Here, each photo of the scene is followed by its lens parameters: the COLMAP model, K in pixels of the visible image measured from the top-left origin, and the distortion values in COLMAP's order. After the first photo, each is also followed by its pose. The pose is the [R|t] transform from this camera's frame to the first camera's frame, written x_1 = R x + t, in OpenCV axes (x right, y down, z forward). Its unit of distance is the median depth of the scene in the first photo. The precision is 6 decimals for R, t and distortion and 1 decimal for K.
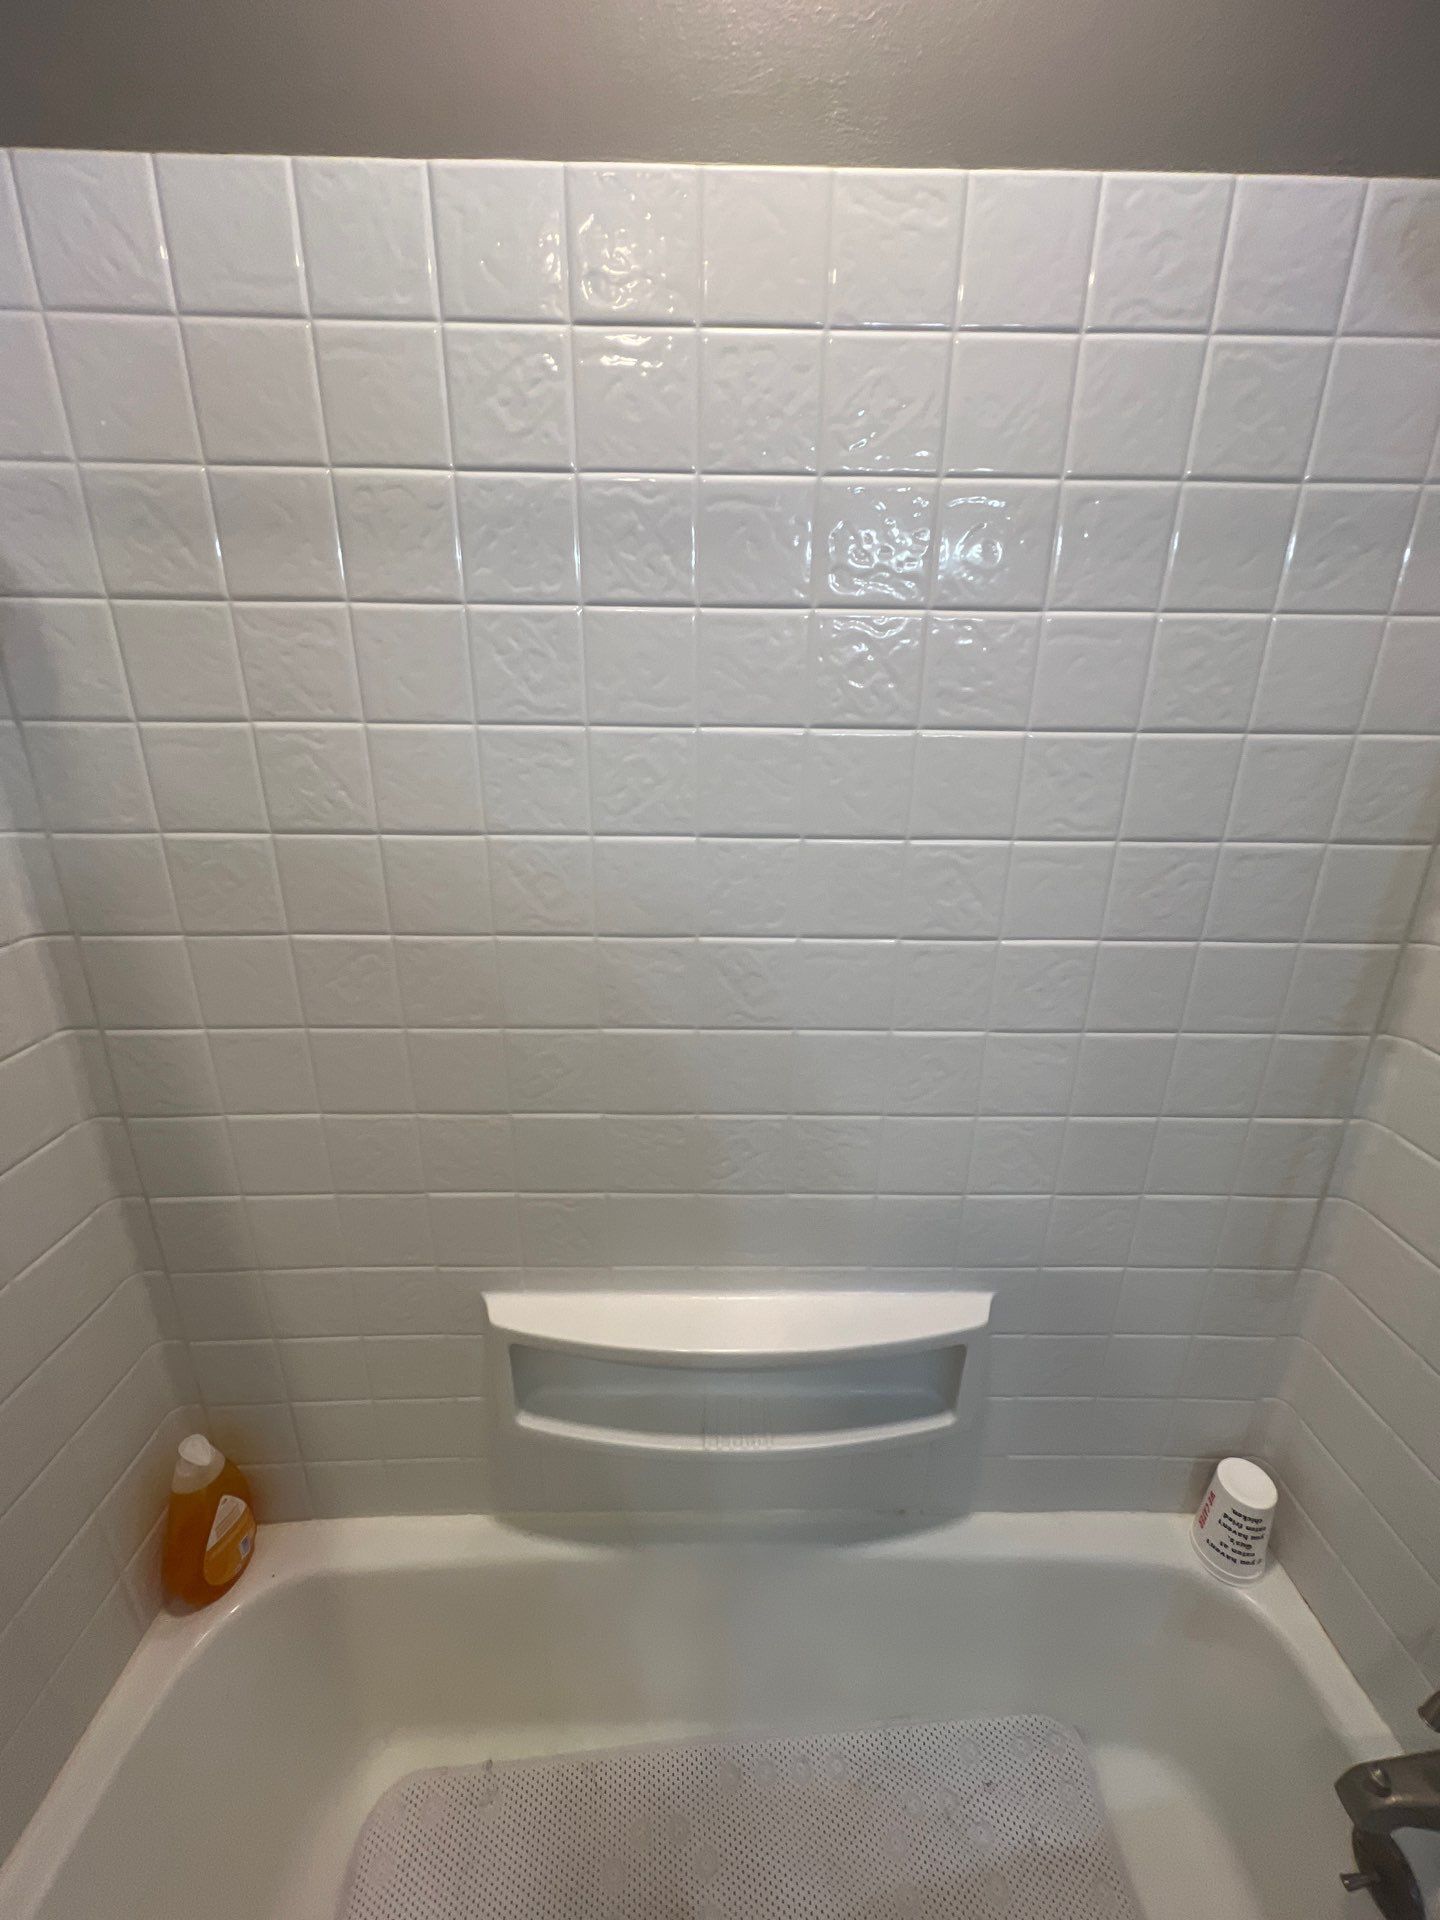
lens RADIAL K [[766.5, 0, 725.1], [0, 766.5, 952.2], [0, 0, 1]] dist [-0.002693, 0.000475]
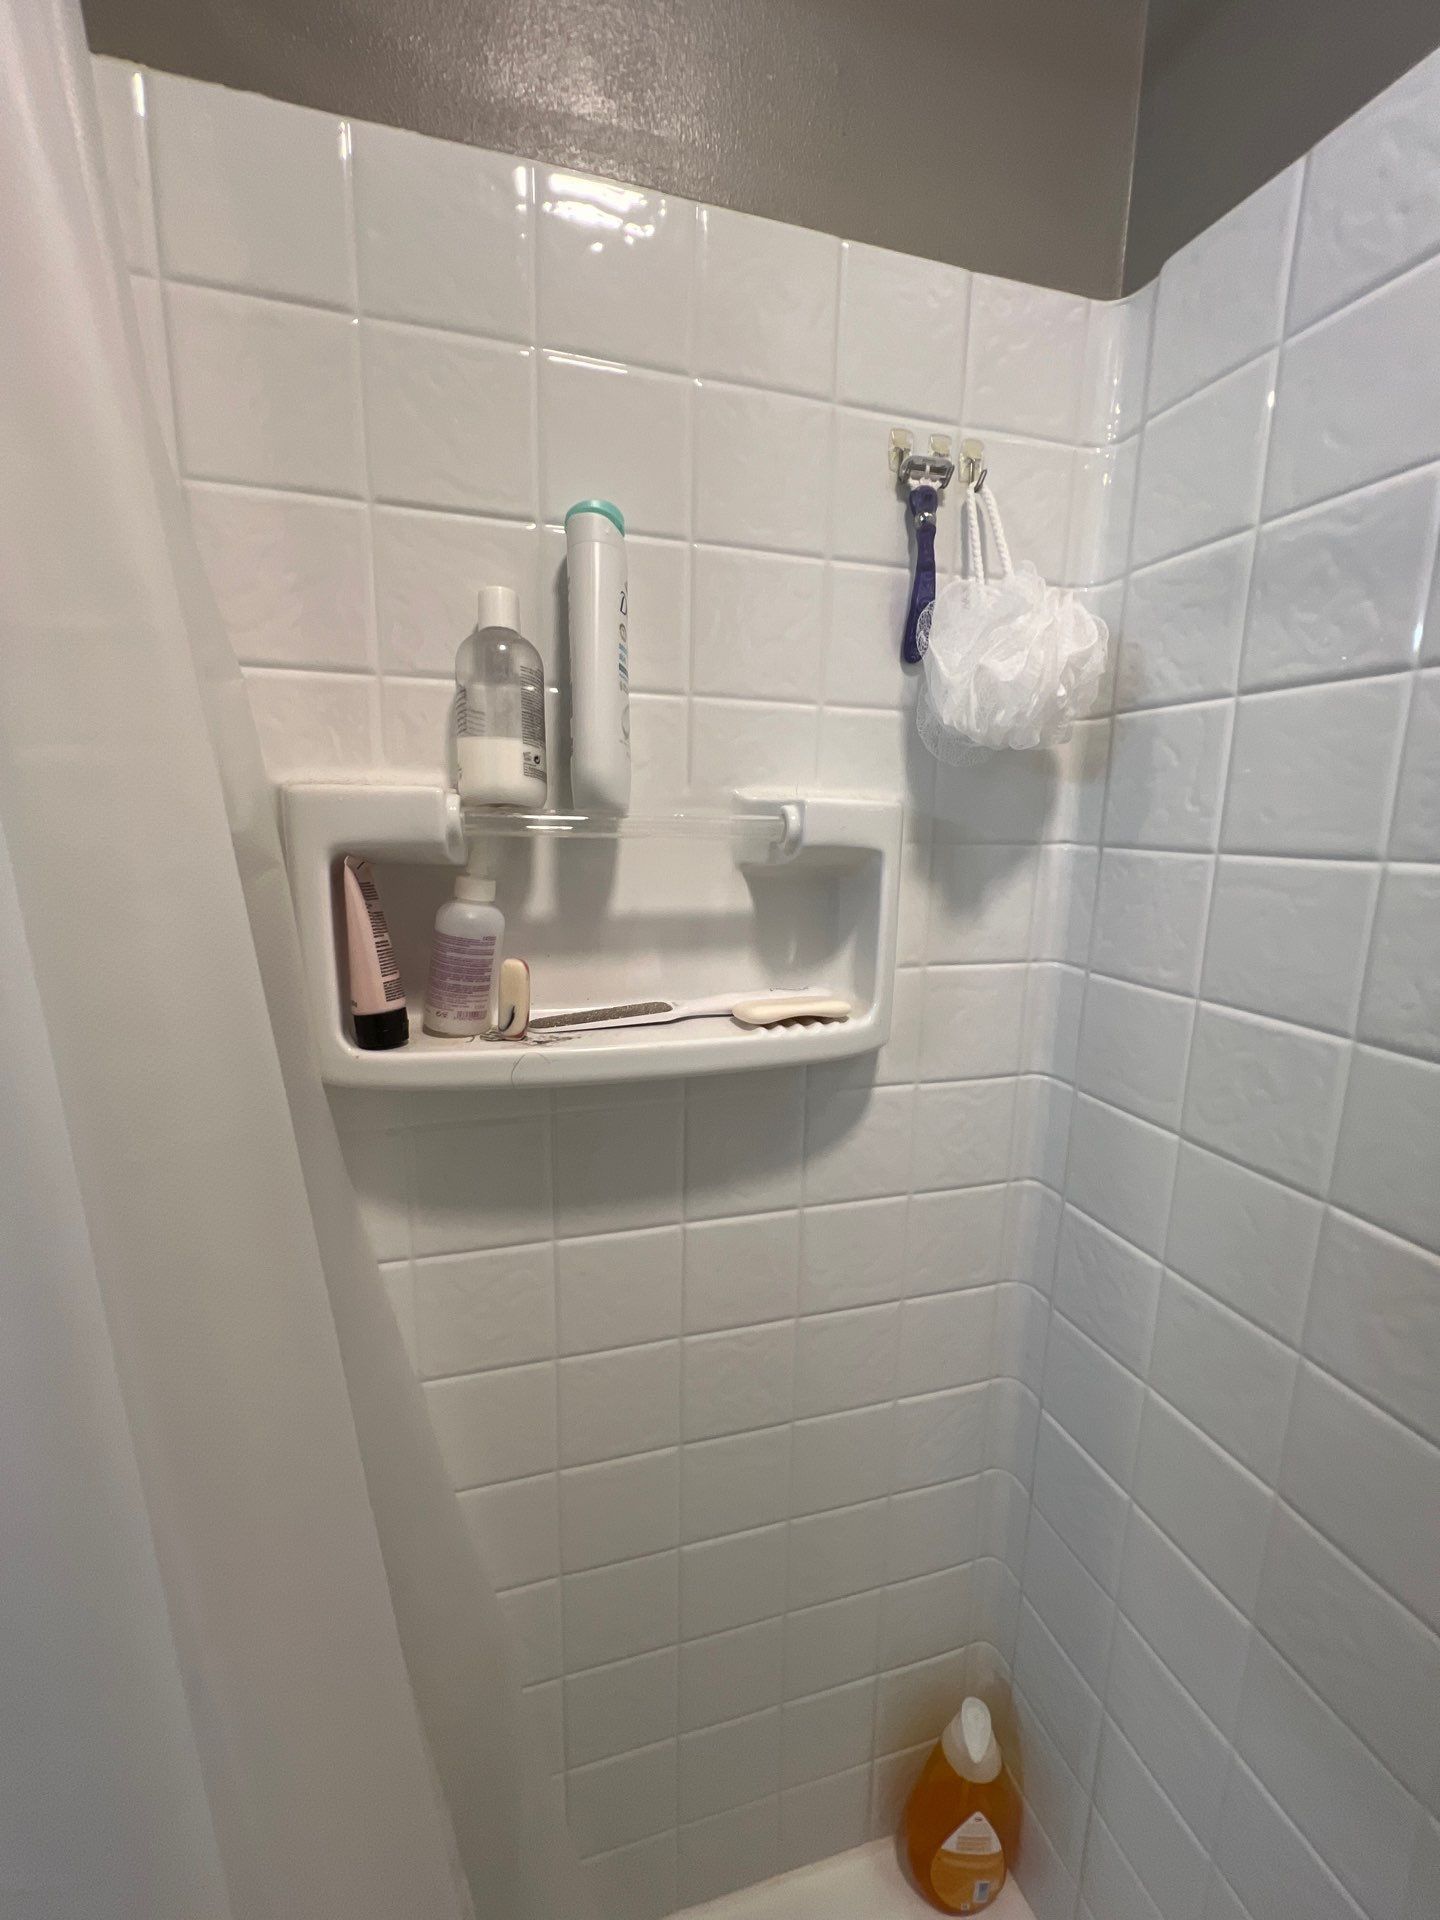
lens RADIAL K [[766.5, 0, 731.2], [0, 766.5, 956.1], [0, 0, 1]] dist [-0.002693, 0.000475]
pose [[0.275536, 0.164789, -0.947061, -0.174149], [-0.326018, 0.942827, 0.069201, -0.102589], [0.904319, 0.289692, 0.313507, 0.360713]]
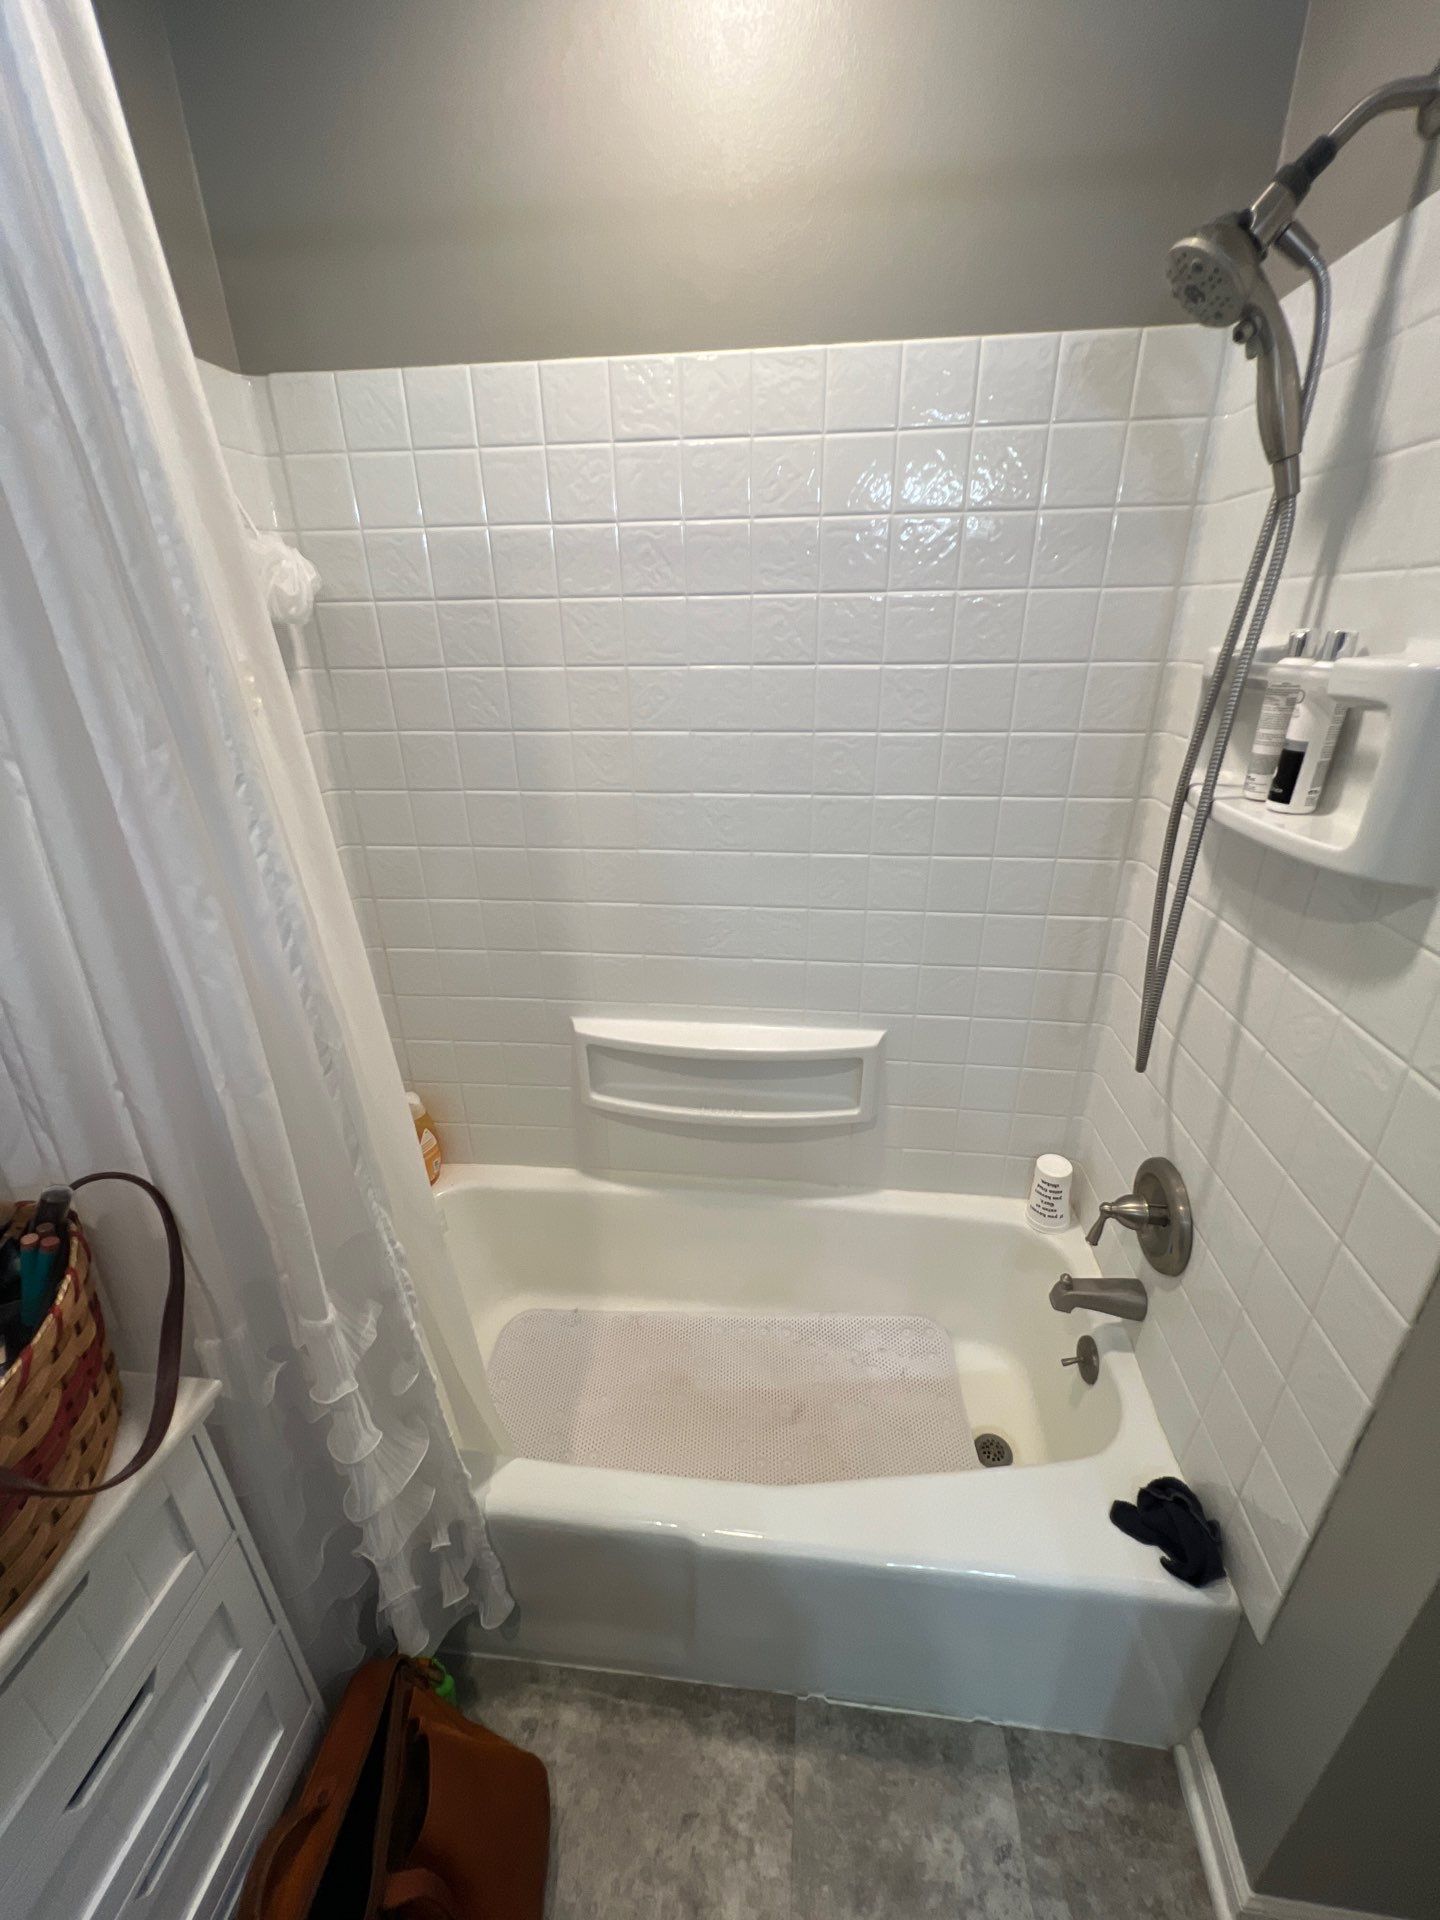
lens RADIAL K [[766.5, 0, 727.5], [0, 766.5, 954.9], [0, 0, 1]] dist [-0.002693, 0.000475]
pose [[0.991677, 0.028412, -0.125576, 0.289435], [-0.017703, 0.996174, 0.085586, 0.208613], [0.127527, -0.082650, 0.988385, -0.758922]]
